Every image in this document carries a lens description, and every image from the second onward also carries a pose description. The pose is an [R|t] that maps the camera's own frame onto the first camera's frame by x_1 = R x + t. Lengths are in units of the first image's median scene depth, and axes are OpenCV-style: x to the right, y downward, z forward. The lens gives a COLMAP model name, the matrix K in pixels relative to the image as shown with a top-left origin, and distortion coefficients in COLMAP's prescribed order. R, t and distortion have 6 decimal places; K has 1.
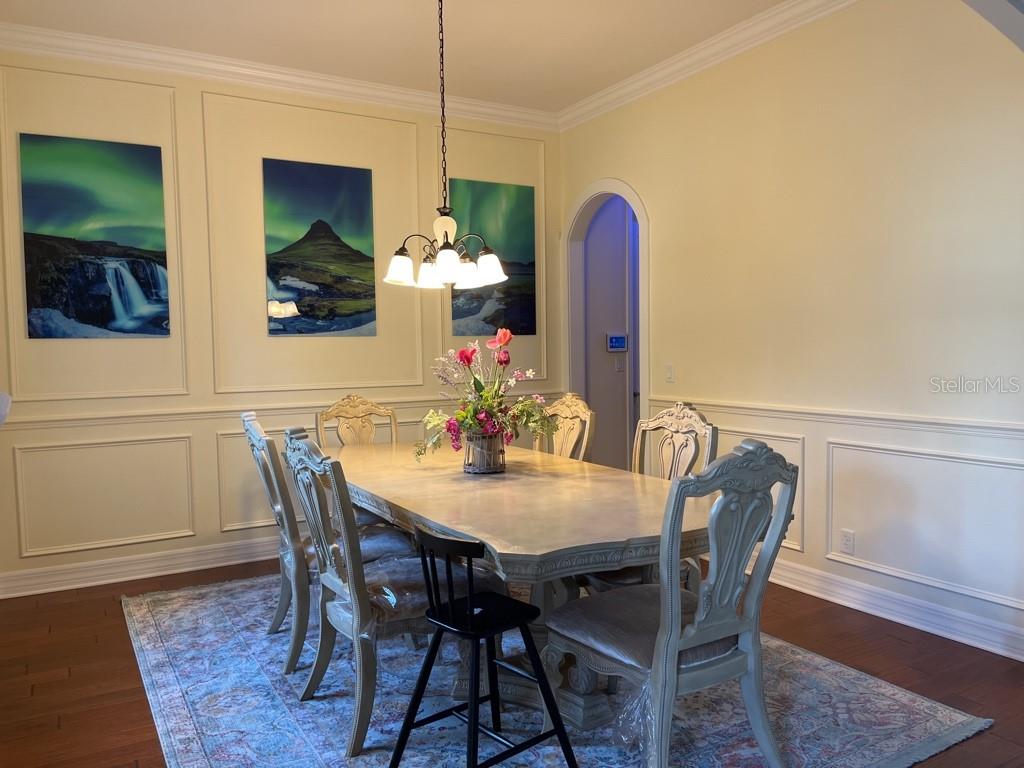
lens RADIAL K [[776.8, 0, 520.6], [0, 776.8, 386.5], [0, 0, 1]] dist [0.056285, -0.065439]
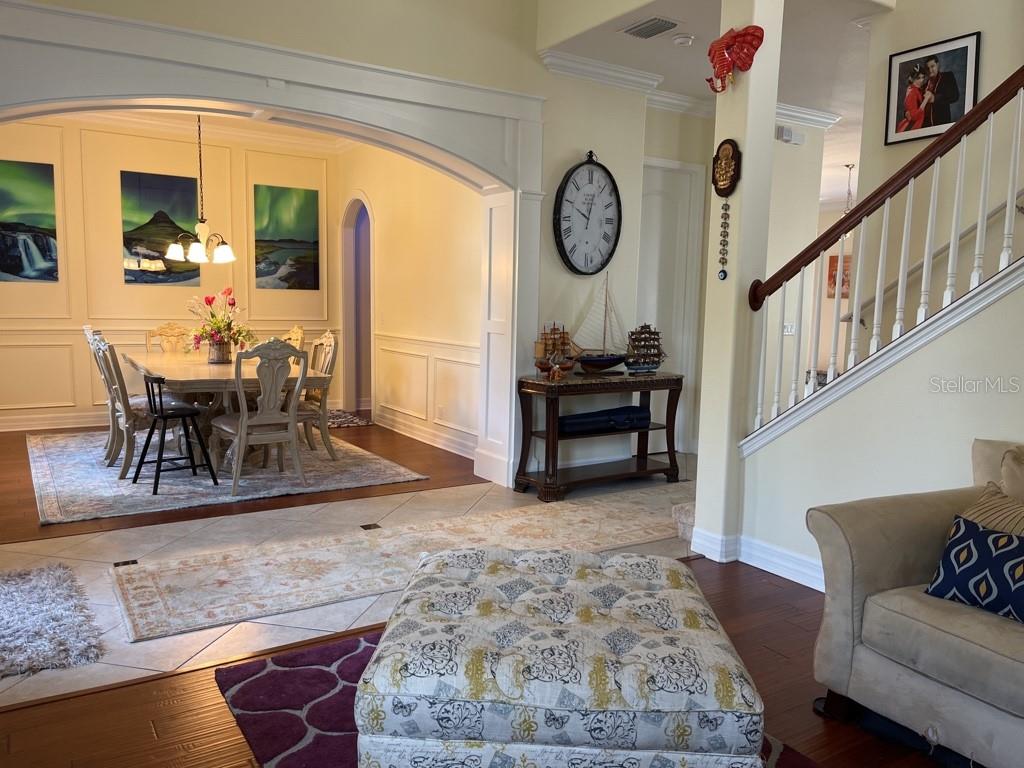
lens RADIAL K [[776.8, 0, 506.3], [0, 776.8, 383.1], [0, 0, 1]] dist [0.056285, -0.065439]
pose [[0.998775, 0.034069, 0.035876, 0.408688], [-0.035936, 0.997961, 0.052742, 0.024606], [-0.034006, -0.053967, 0.997964, -0.637986]]
